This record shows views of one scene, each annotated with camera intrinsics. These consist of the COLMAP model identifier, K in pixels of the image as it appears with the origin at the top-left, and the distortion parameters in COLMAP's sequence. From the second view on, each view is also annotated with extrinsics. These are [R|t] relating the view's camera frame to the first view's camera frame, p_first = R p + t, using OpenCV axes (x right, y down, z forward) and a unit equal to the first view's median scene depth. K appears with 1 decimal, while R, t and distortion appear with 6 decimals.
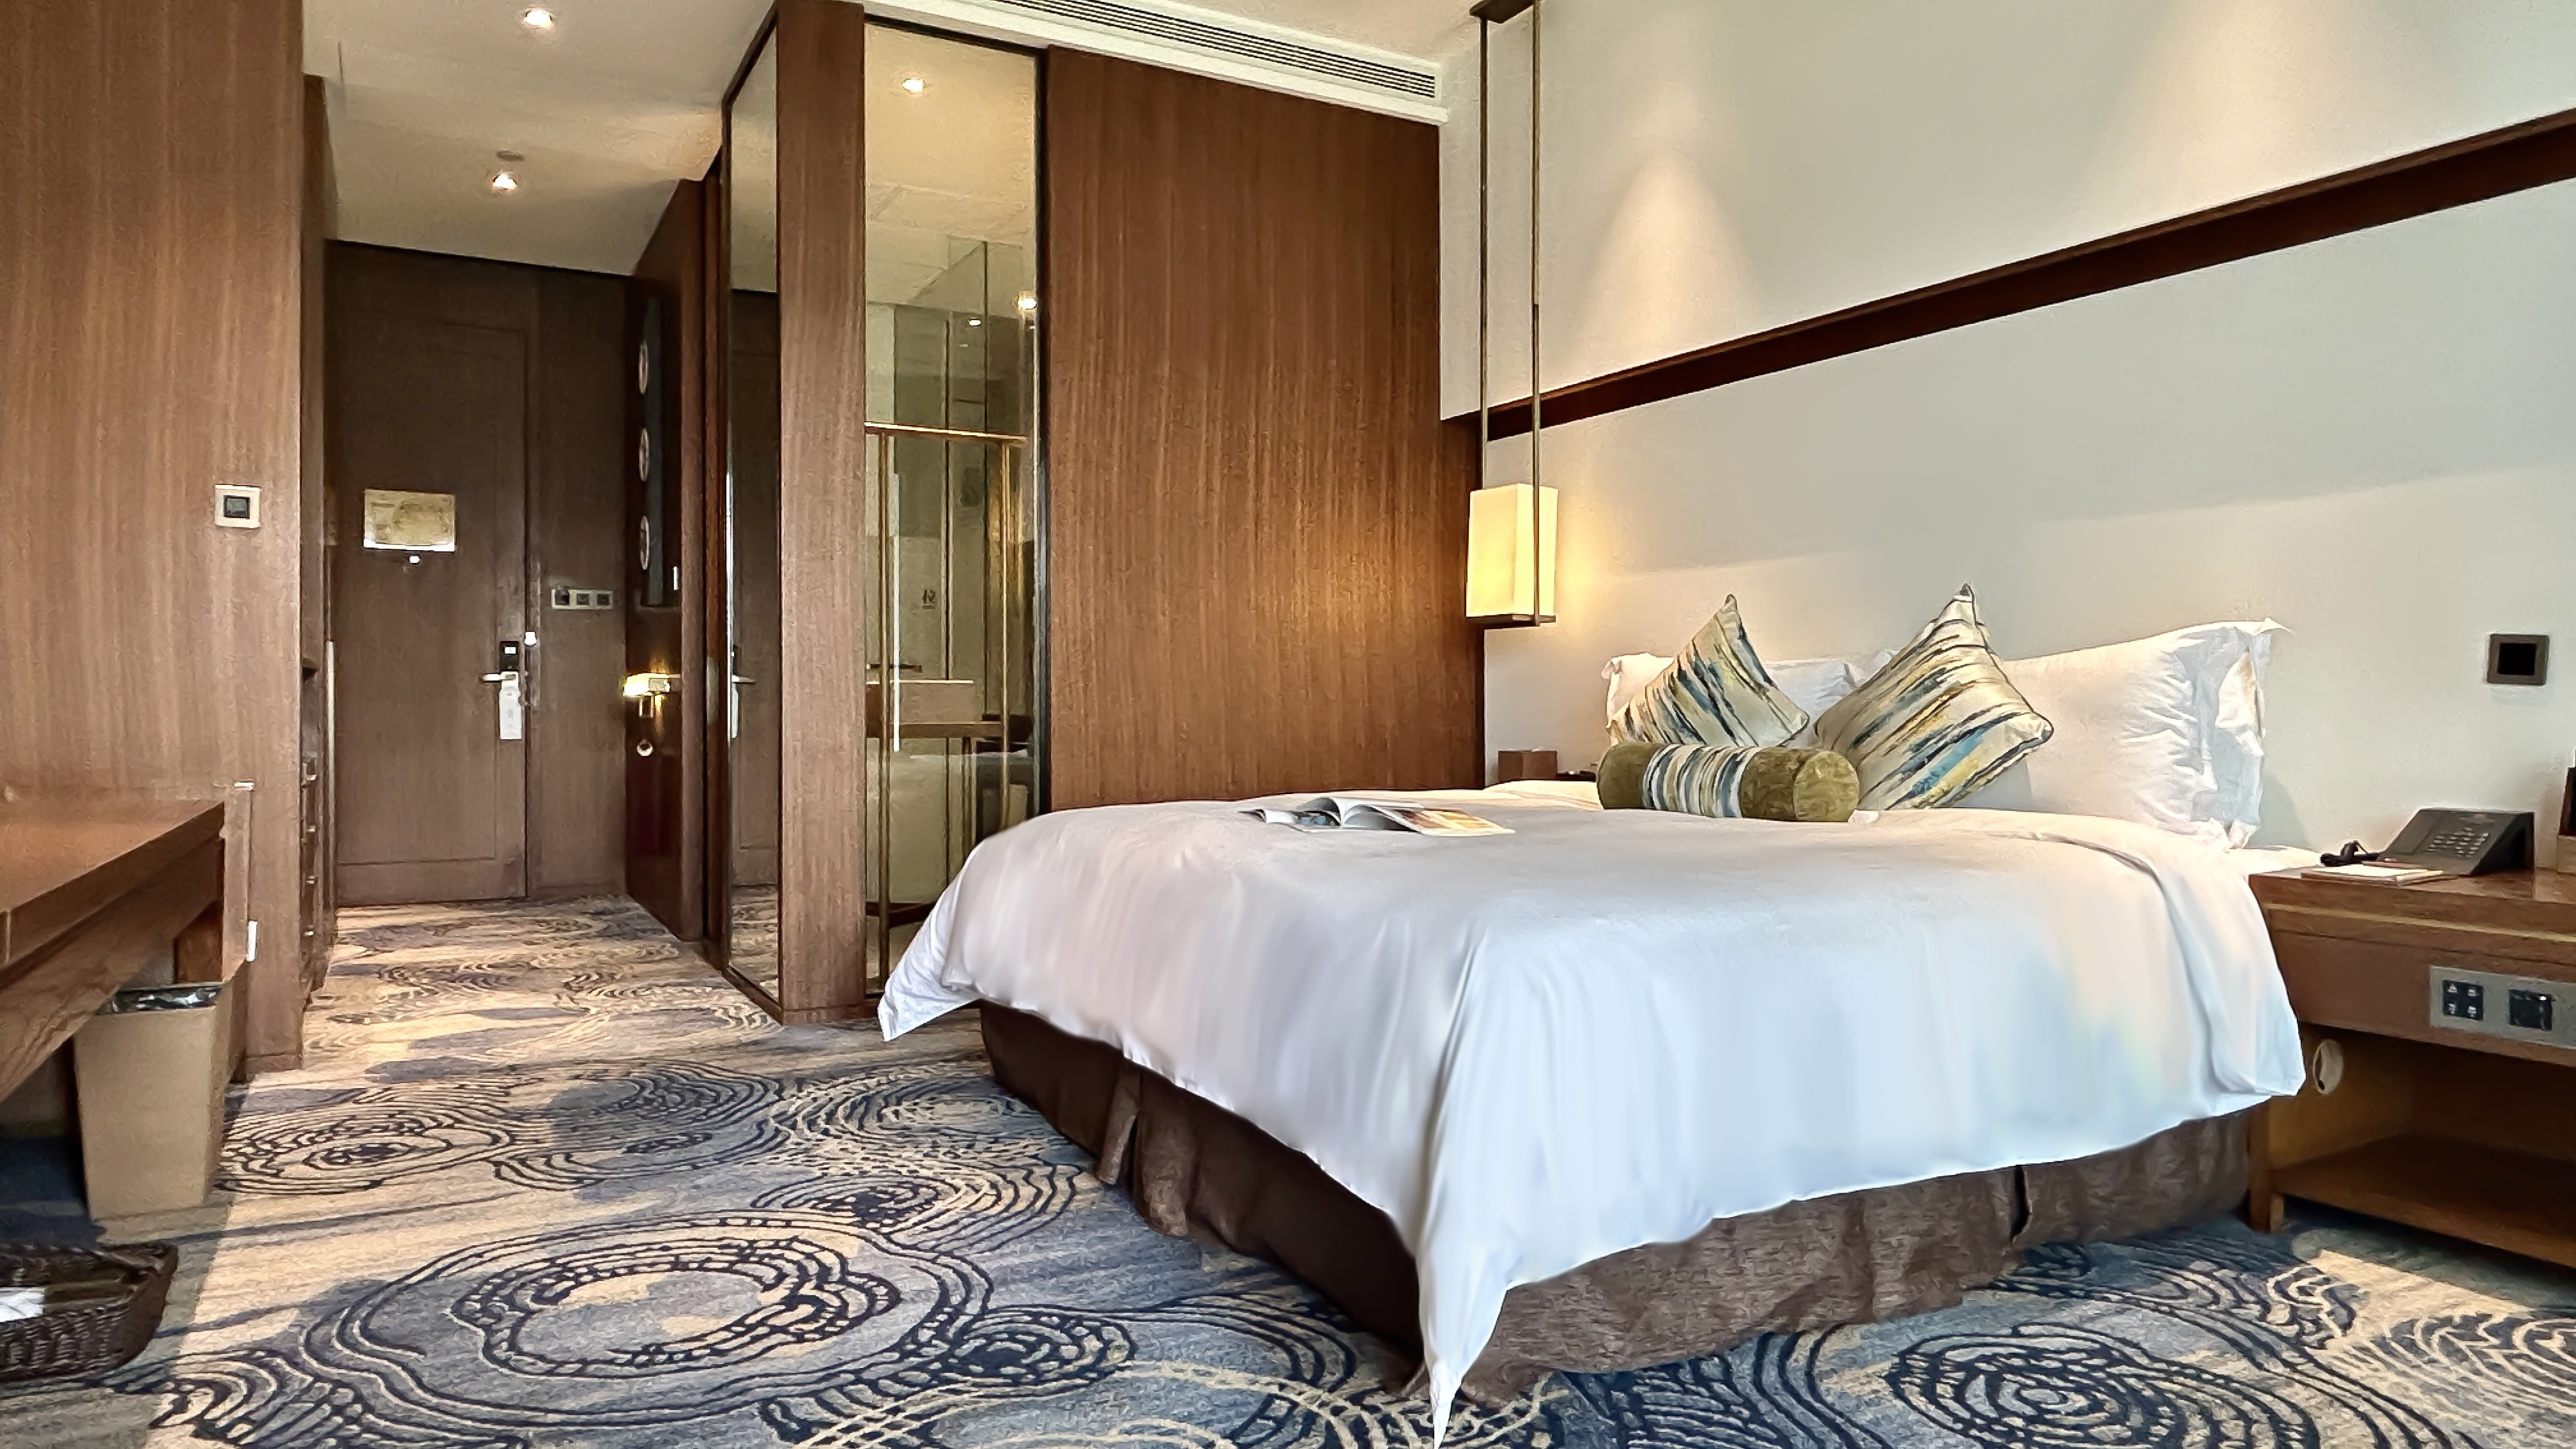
lens RADIAL K [[1603.5, 0, 1297.3], [0, 1603.5, 710.5], [0, 0, 1]] dist [-0.000240, -0.001001]
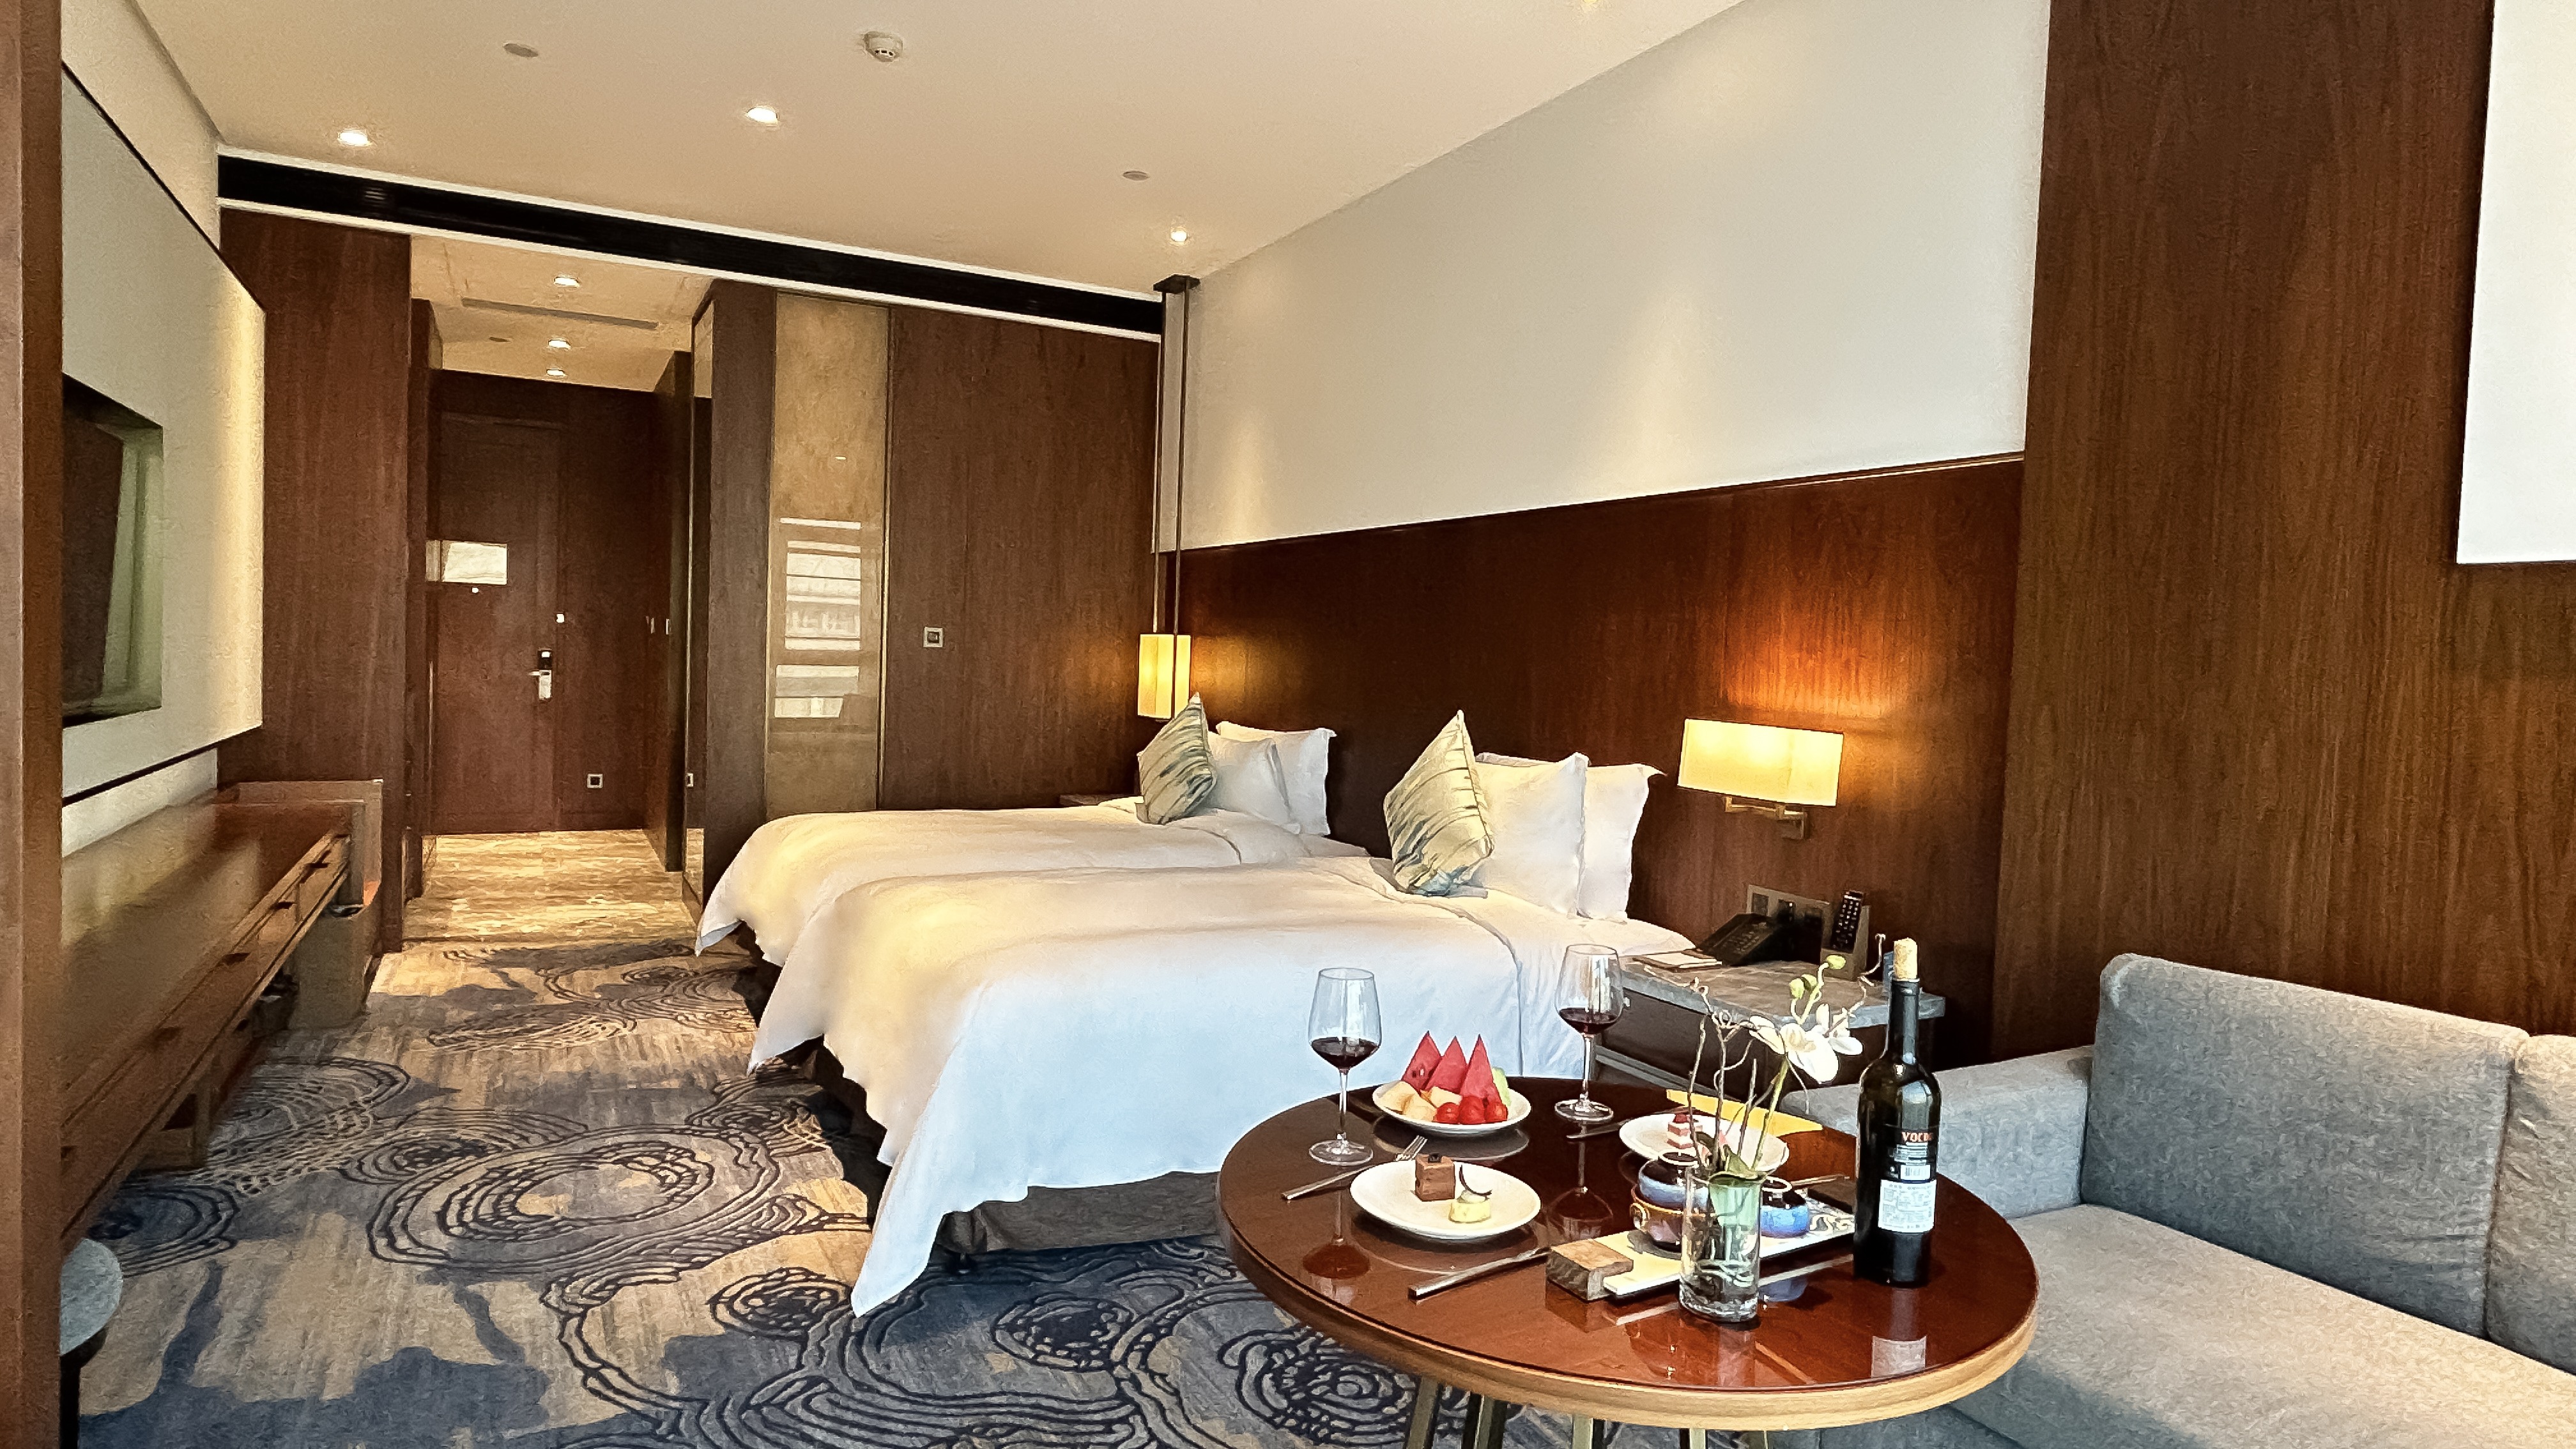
lens RADIAL K [[1390.6, 0, 1285.3], [0, 1390.6, 718.2], [0, 0, 1]] dist [-0.004183, 0.001841]
pose [[0.012714, -0.034137, 0.999336, -1.283300], [-0.035167, 0.998784, 0.034565, -0.125146], [-0.999301, -0.035583, 0.011498, 0.226093]]
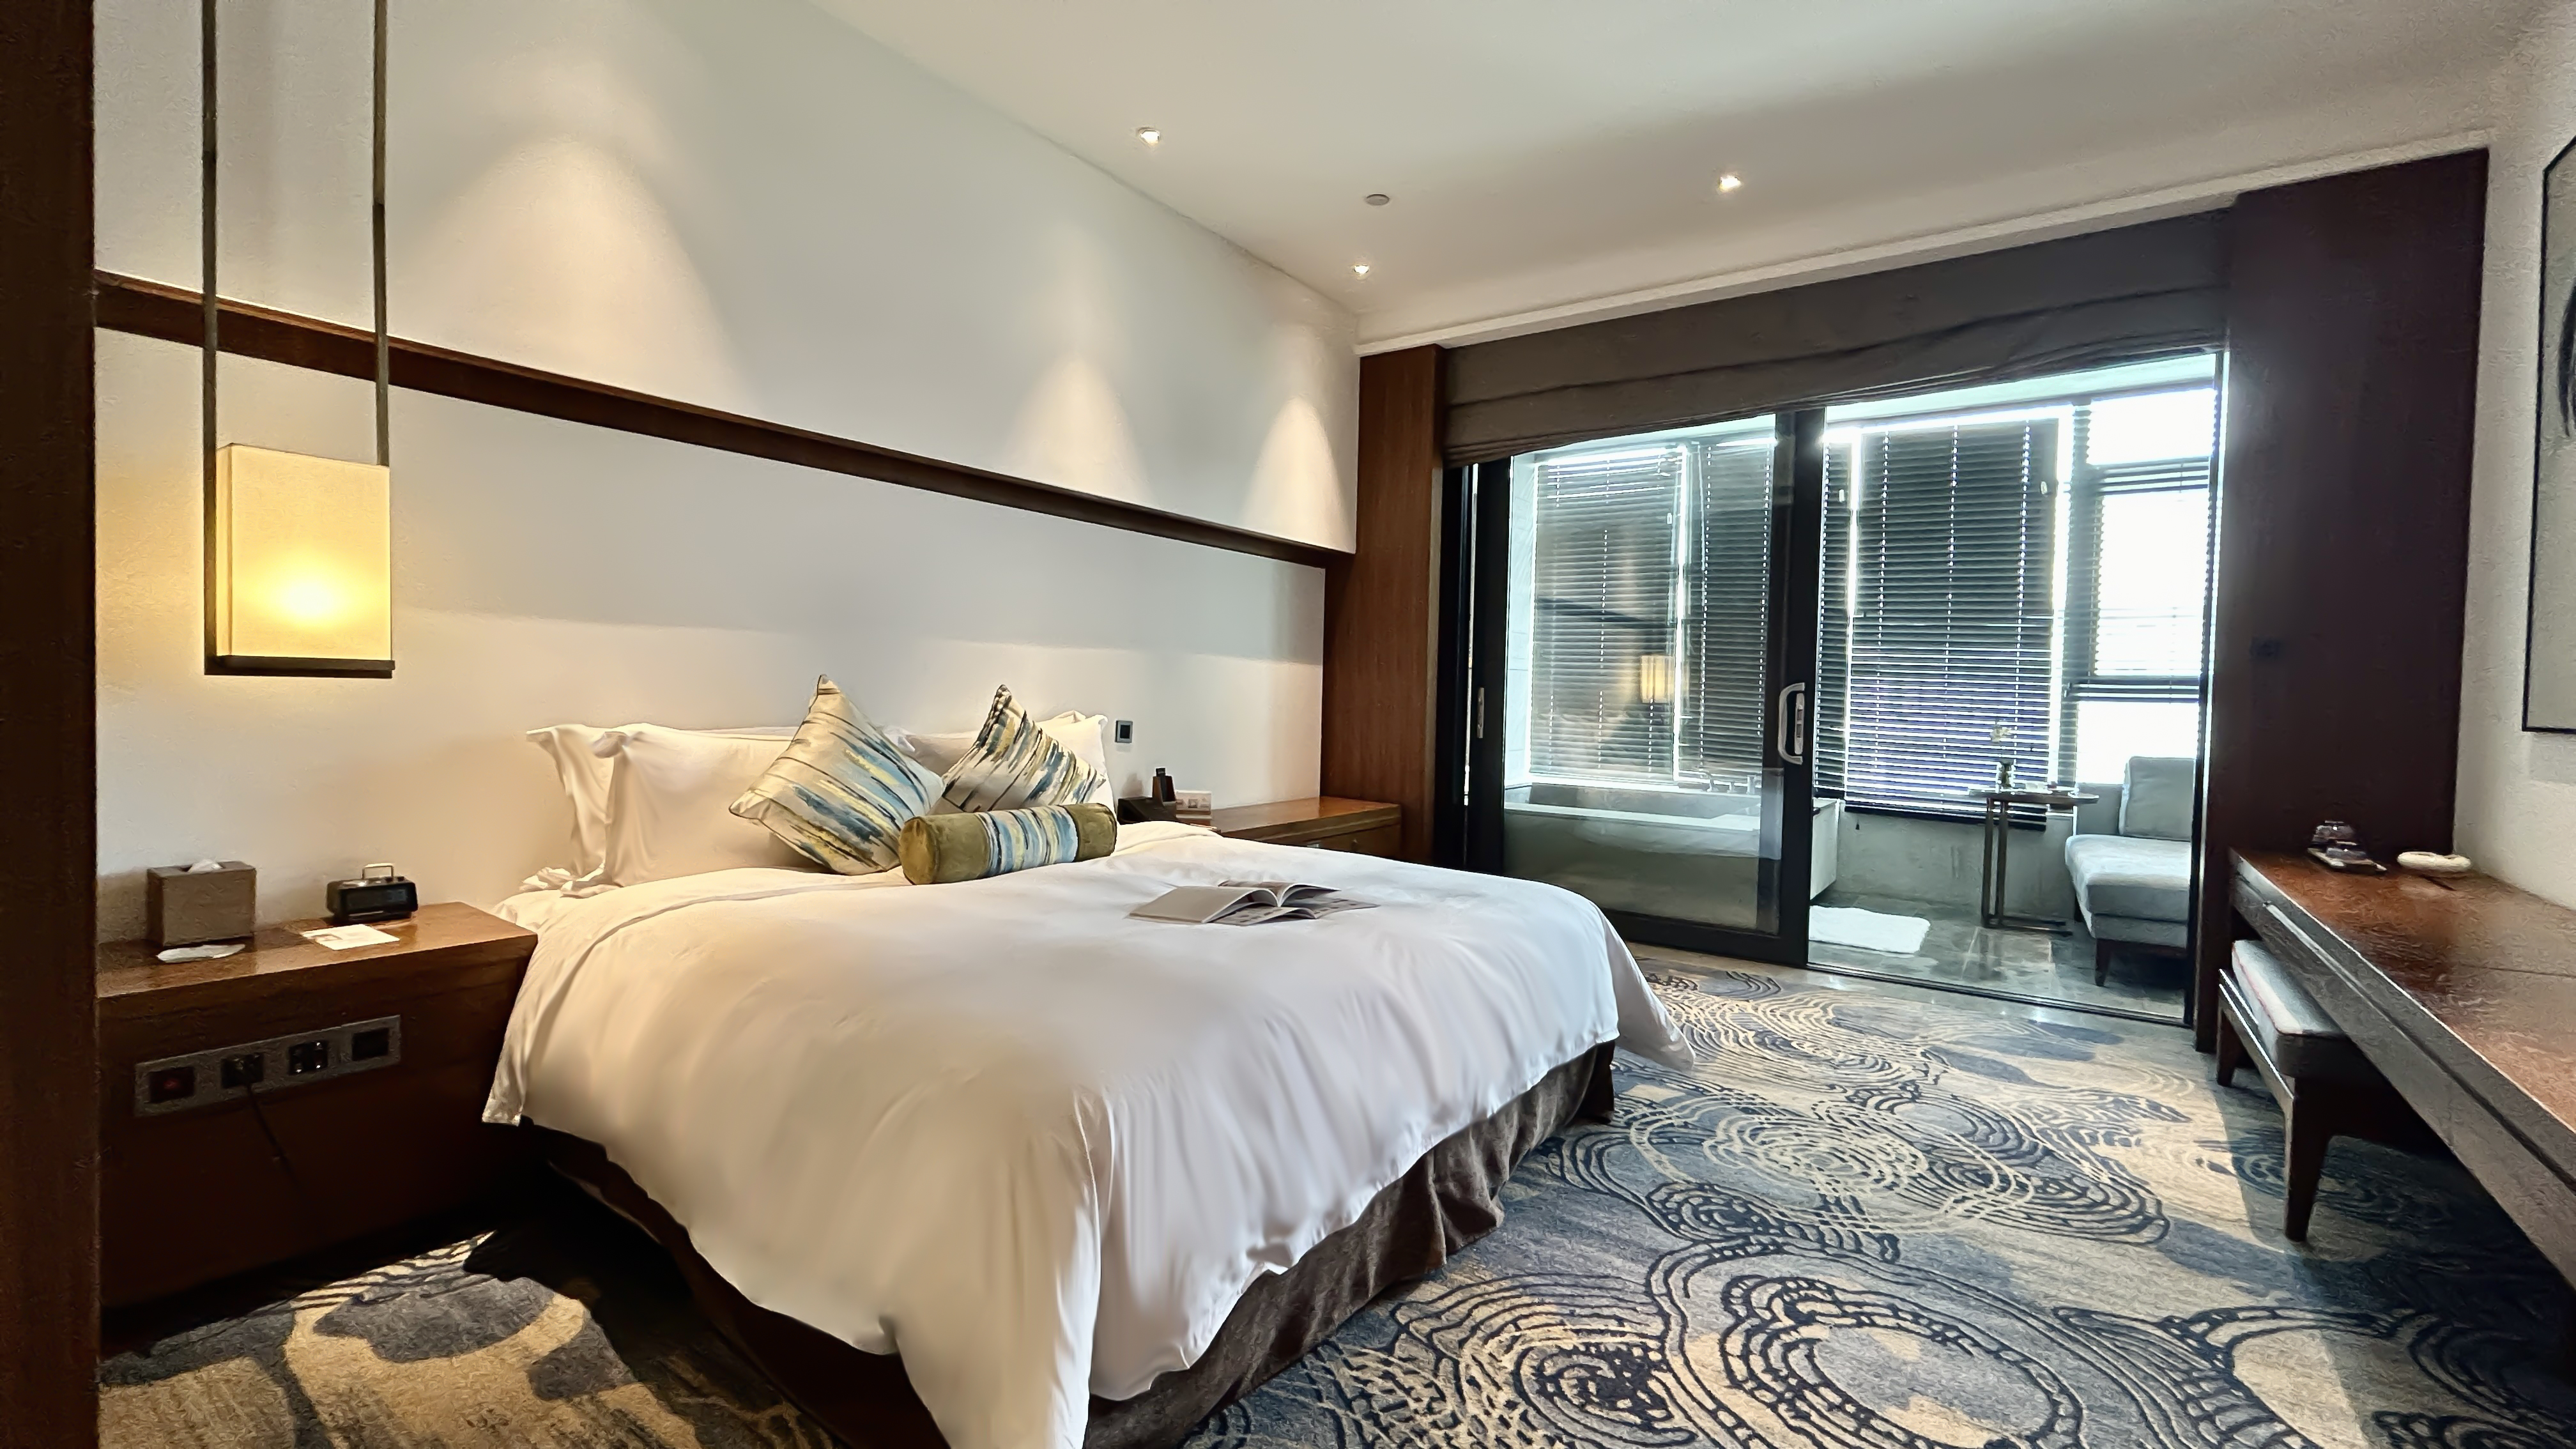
lens RADIAL K [[1059.8, 0, 1311.4], [0, 1059.8, 727.2], [0, 0, 1]] dist [0.013417, 0.000917]
pose [[-0.441306, -0.035878, 0.896639, -0.644124], [-0.023652, 0.999318, 0.028346, -0.079563], [-0.897045, -0.008698, -0.441853, 1.264998]]
